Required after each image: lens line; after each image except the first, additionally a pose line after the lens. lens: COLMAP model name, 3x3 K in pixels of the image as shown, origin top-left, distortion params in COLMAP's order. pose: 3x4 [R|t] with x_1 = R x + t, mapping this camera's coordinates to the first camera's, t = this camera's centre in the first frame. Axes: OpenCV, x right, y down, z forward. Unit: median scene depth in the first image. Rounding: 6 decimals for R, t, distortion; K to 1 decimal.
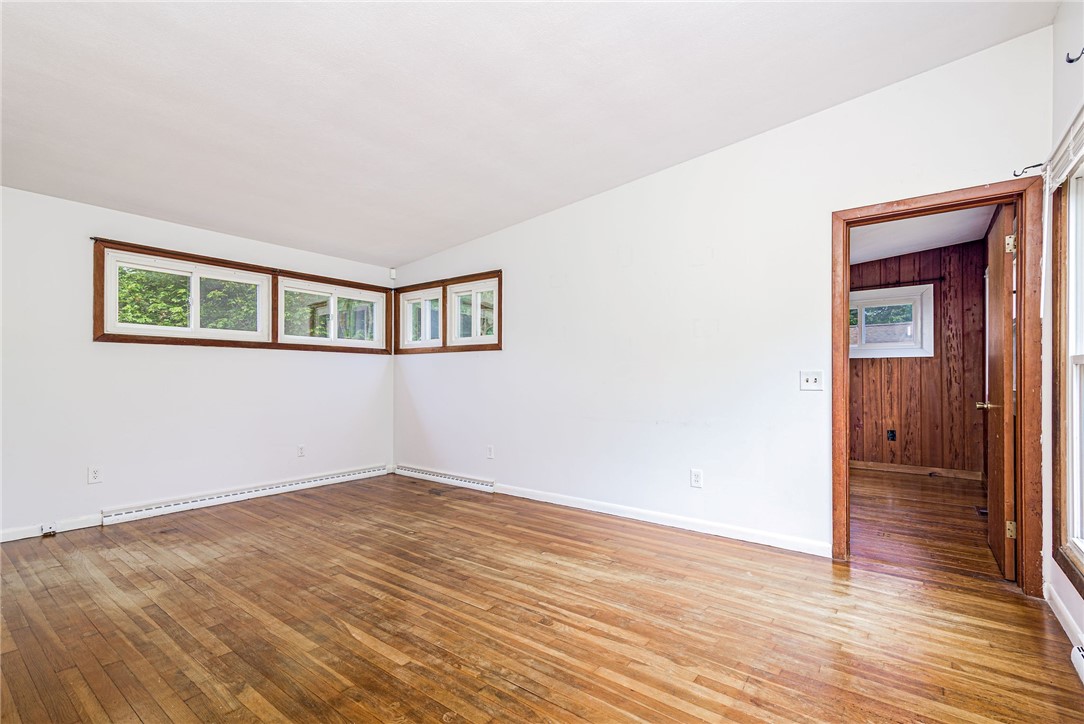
lens RADIAL K [[494.7, 0, 541.7], [0, 494.7, 373.6], [0, 0, 1]] dist [0.017566, -0.000324]
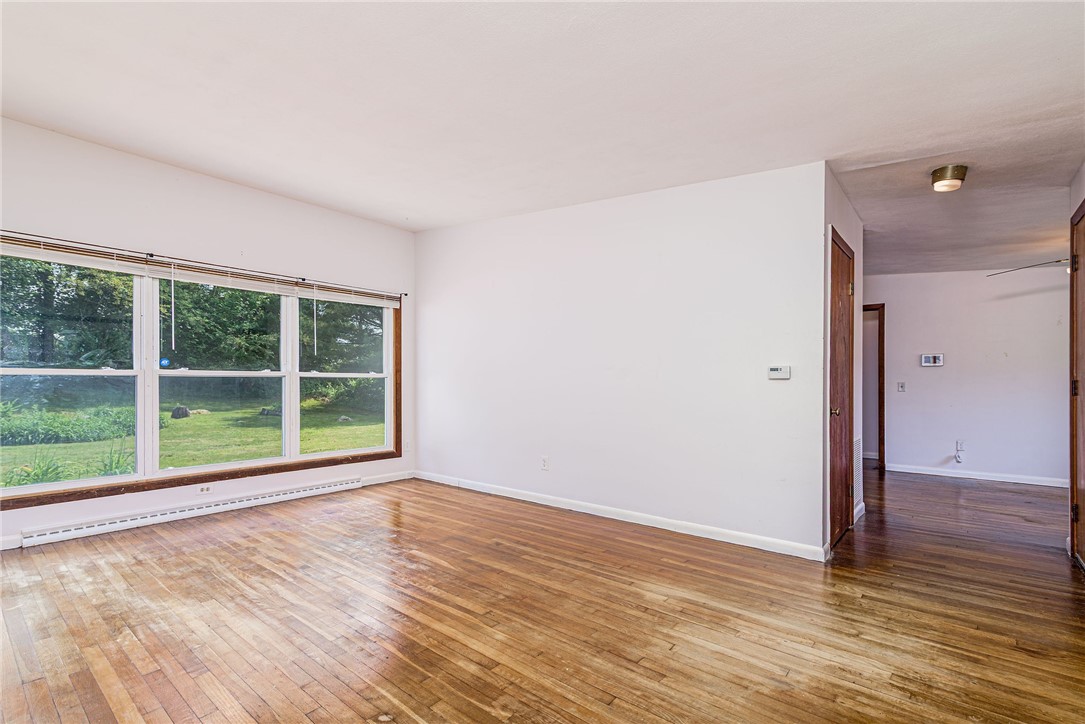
lens RADIAL K [[493.8, 0, 541.4], [0, 493.8, 382.5], [0, 0, 1]] dist [0.020190, -0.000027]
pose [[-0.999130, 0.000435, 0.041697, -0.414587], [0.000235, 0.999988, -0.004809, 0.008402], [-0.041699, -0.004795, -0.999119, 1.410999]]
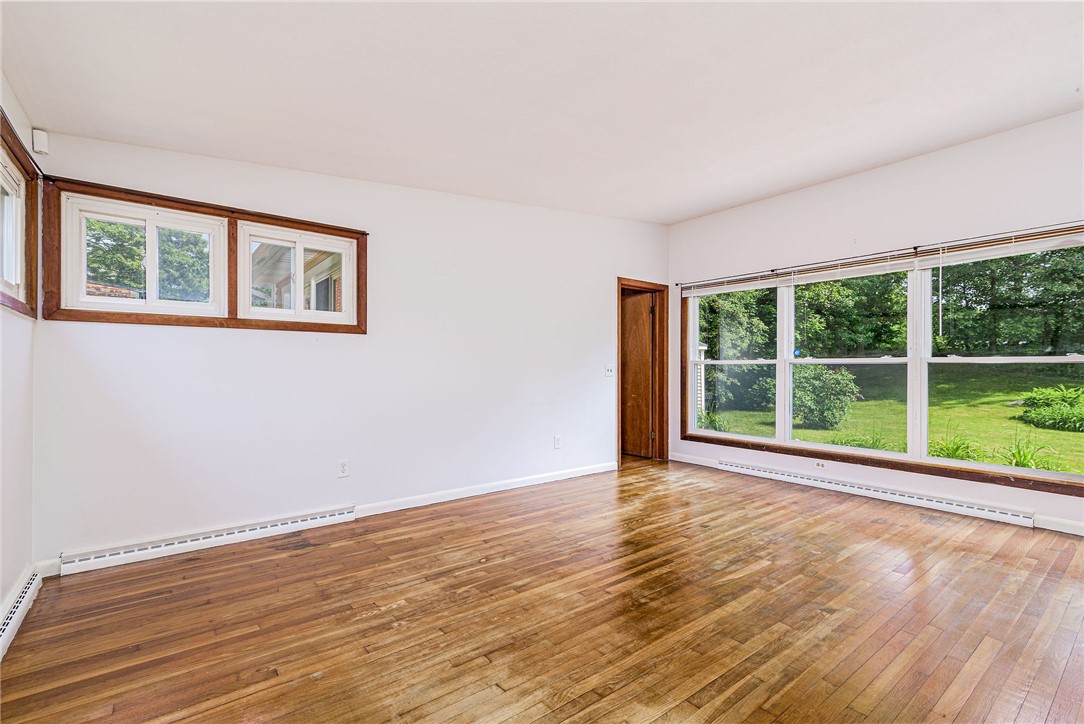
lens RADIAL K [[489.3, 0, 546.5], [0, 489.3, 364.3], [0, 0, 1]] dist [0.016305, -0.000381]
pose [[0.239779, 0.007445, 0.970799, -0.985301], [-0.008339, 0.999949, -0.005609, 0.003051], [-0.970792, -0.006751, 0.239829, 0.684689]]
